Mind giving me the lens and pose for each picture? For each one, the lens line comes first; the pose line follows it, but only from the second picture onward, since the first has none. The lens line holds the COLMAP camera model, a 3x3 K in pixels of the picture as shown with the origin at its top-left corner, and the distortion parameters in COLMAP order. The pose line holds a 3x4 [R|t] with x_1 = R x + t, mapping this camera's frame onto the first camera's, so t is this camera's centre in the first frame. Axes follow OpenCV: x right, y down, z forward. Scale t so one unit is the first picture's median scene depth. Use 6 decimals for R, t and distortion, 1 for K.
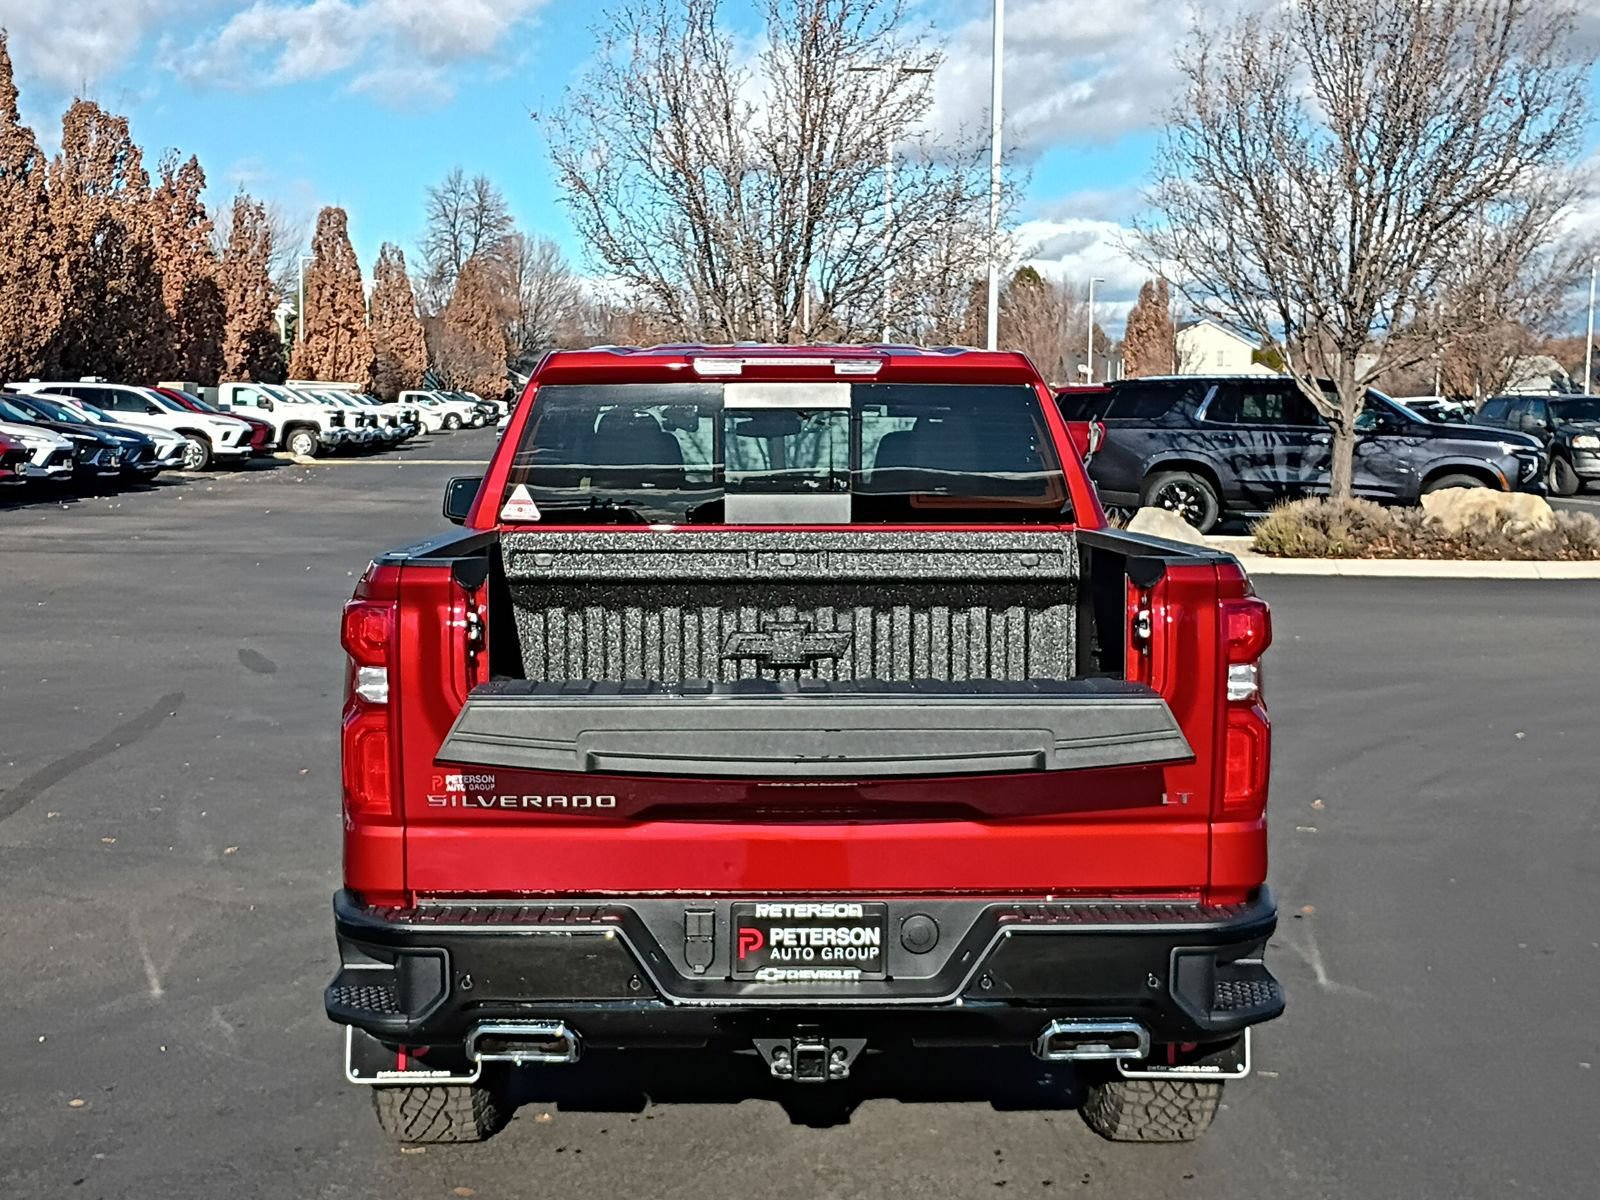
lens RADIAL K [[2213.3, 0, 778.6], [0, 2213.3, 598.1], [0, 0, 1]] dist [0.028539, -0.014030]
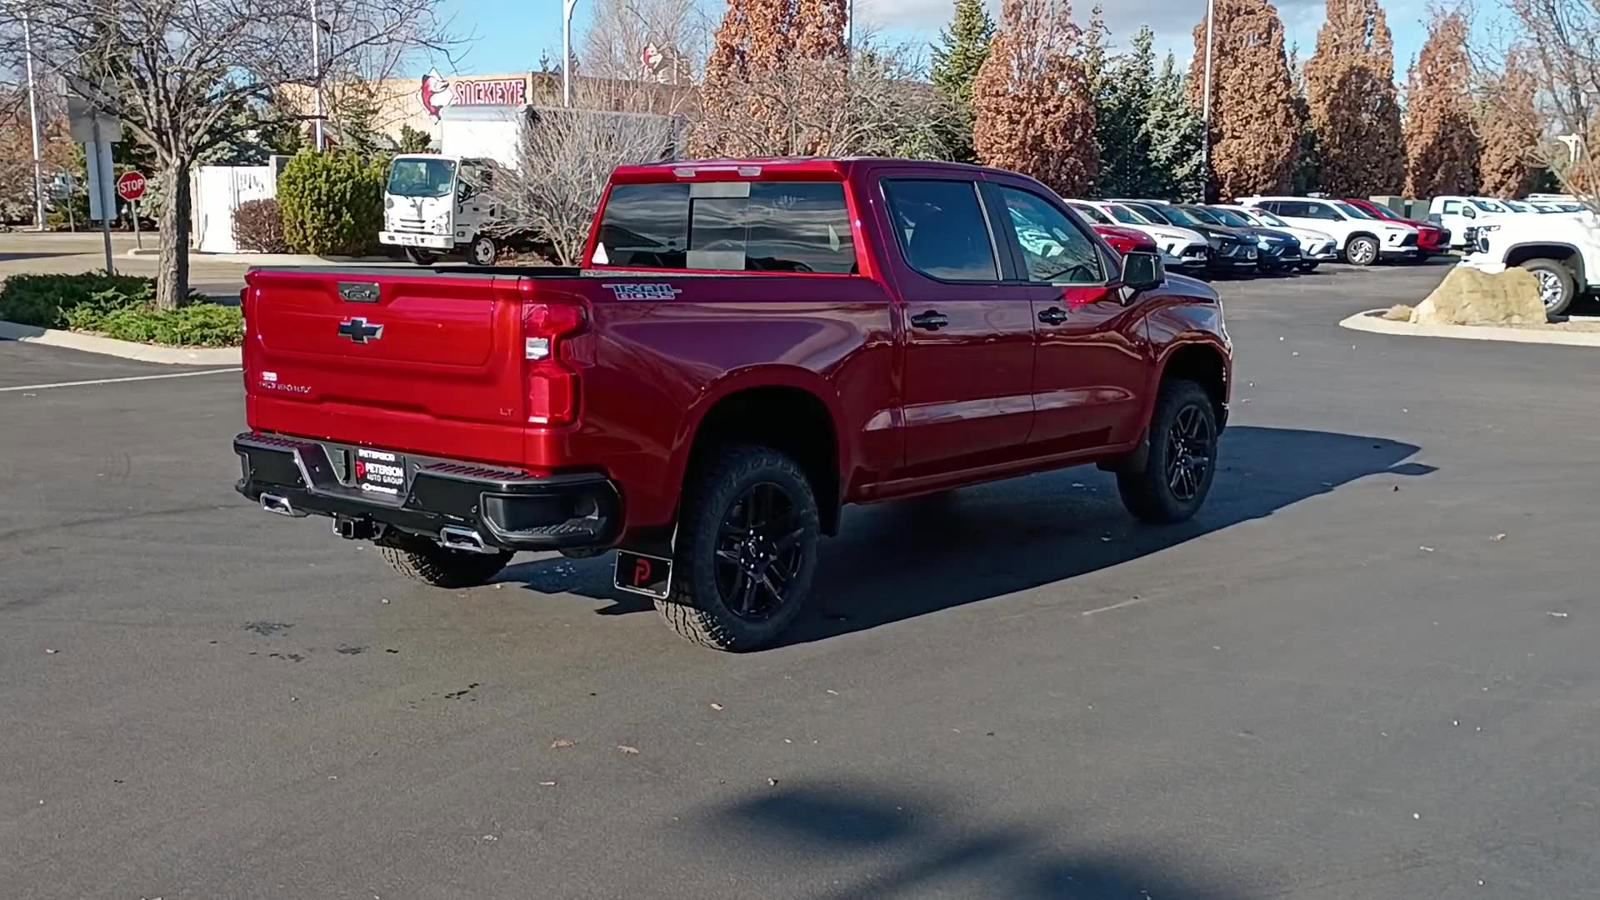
lens RADIAL K [[1713.2, 0, 800.0], [0, 1713.2, 450.0], [0, 0, 1]] dist [0.041779, -0.013141]
pose [[0.769356, 0.090549, -0.632370, 0.770377], [-0.060481, 0.995781, 0.069003, 0.007521], [0.635951, -0.014842, 0.771587, 0.054682]]
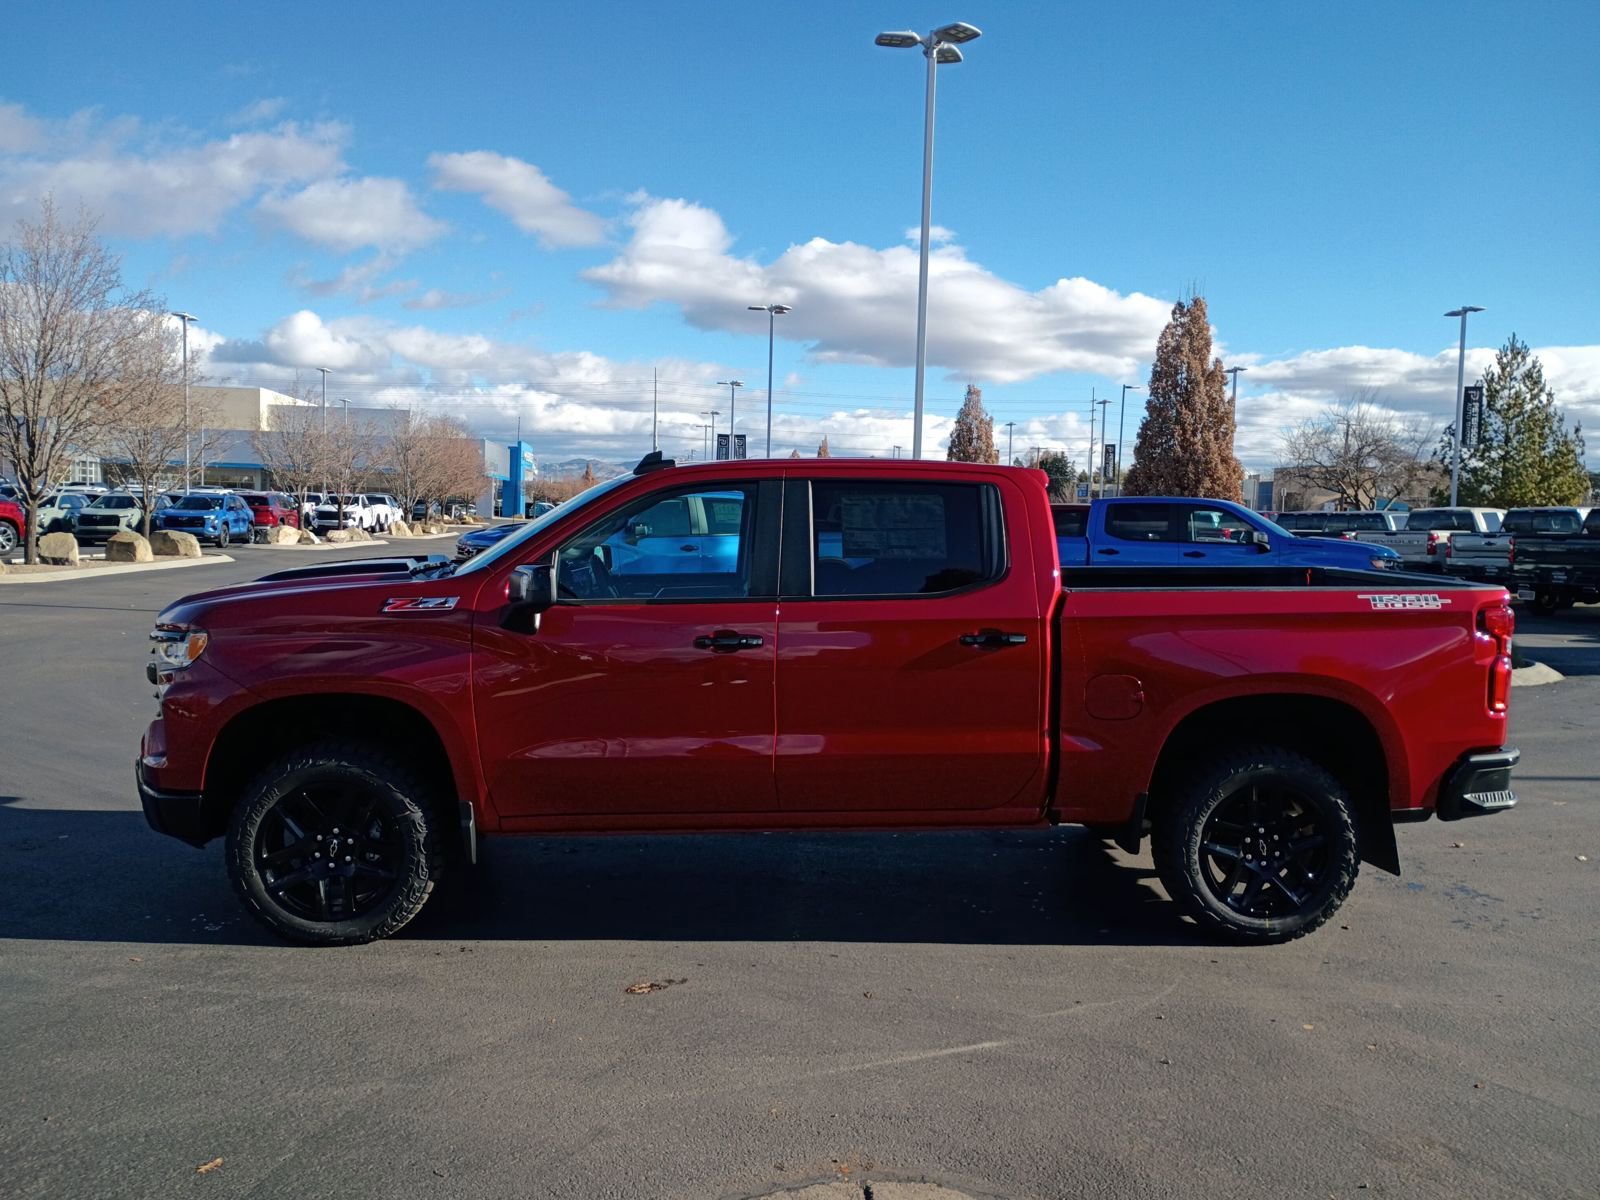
lens RADIAL K [[1328.6, 0, 800.0], [0, 1328.6, 600.0], [0, 0, 1]] dist [0.015675, -0.001270]
pose [[-0.075594, -0.075834, 0.994251, -0.878065], [0.061504, 0.994851, 0.080556, -0.093638], [-0.995240, 0.067239, -0.070540, 1.091590]]
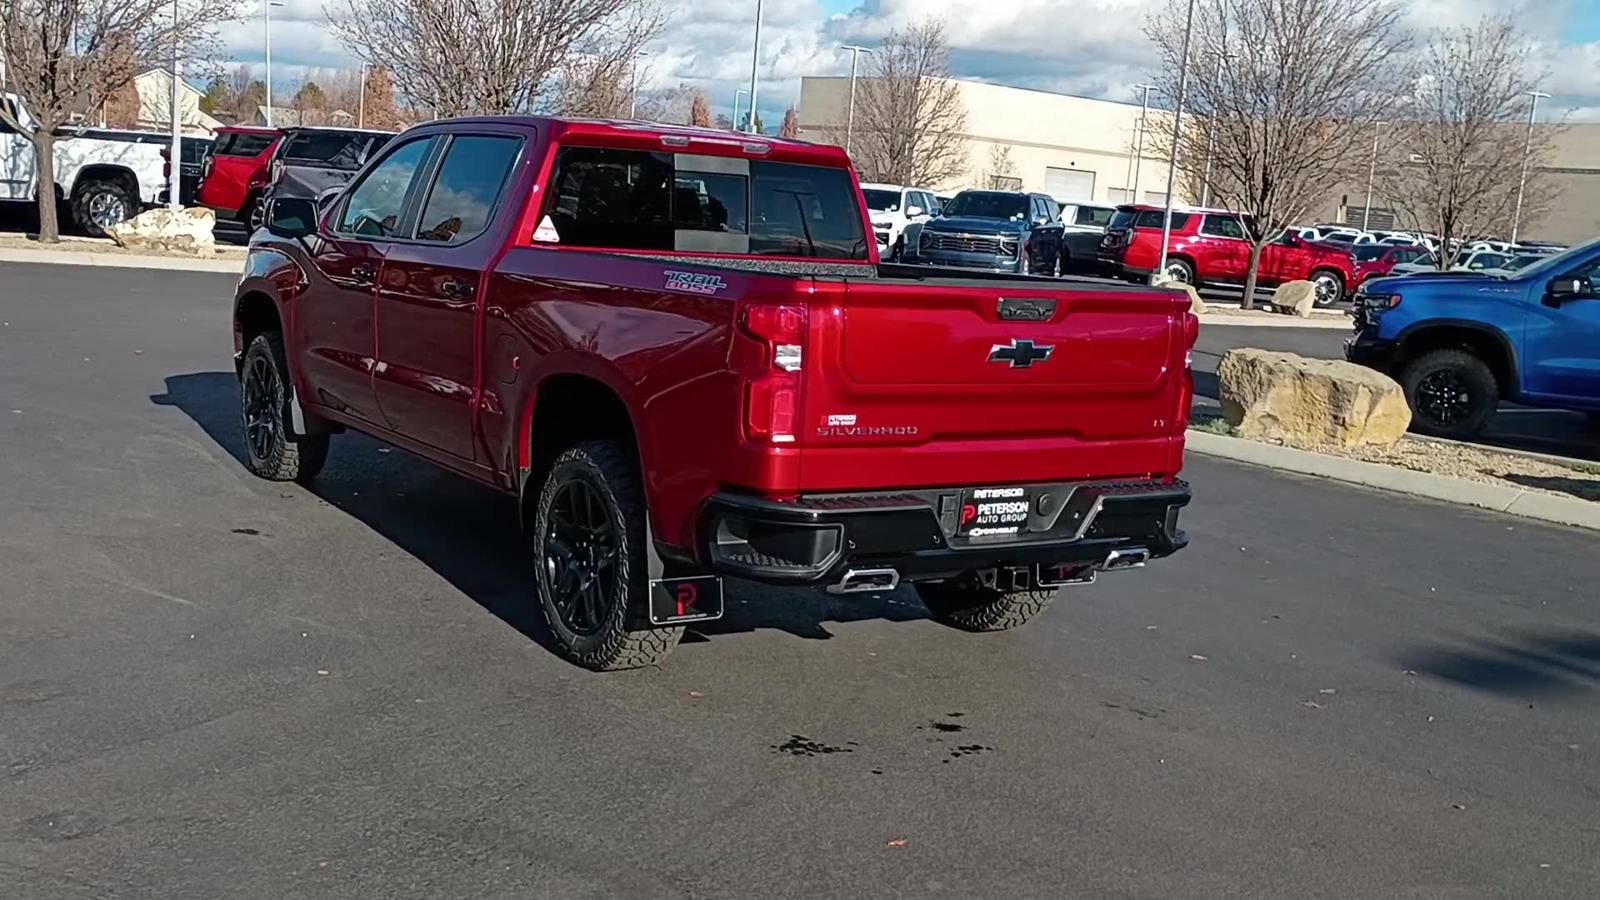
lens RADIAL K [[1713.2, 0, 800.0], [0, 1713.2, 450.0], [0, 0, 1]] dist [0.041779, -0.013141]
pose [[0.832505, -0.021991, 0.553581, -0.520529], [-0.025714, 0.996601, 0.078260, 0.006412], [-0.553421, -0.079387, 0.829110, 0.003392]]
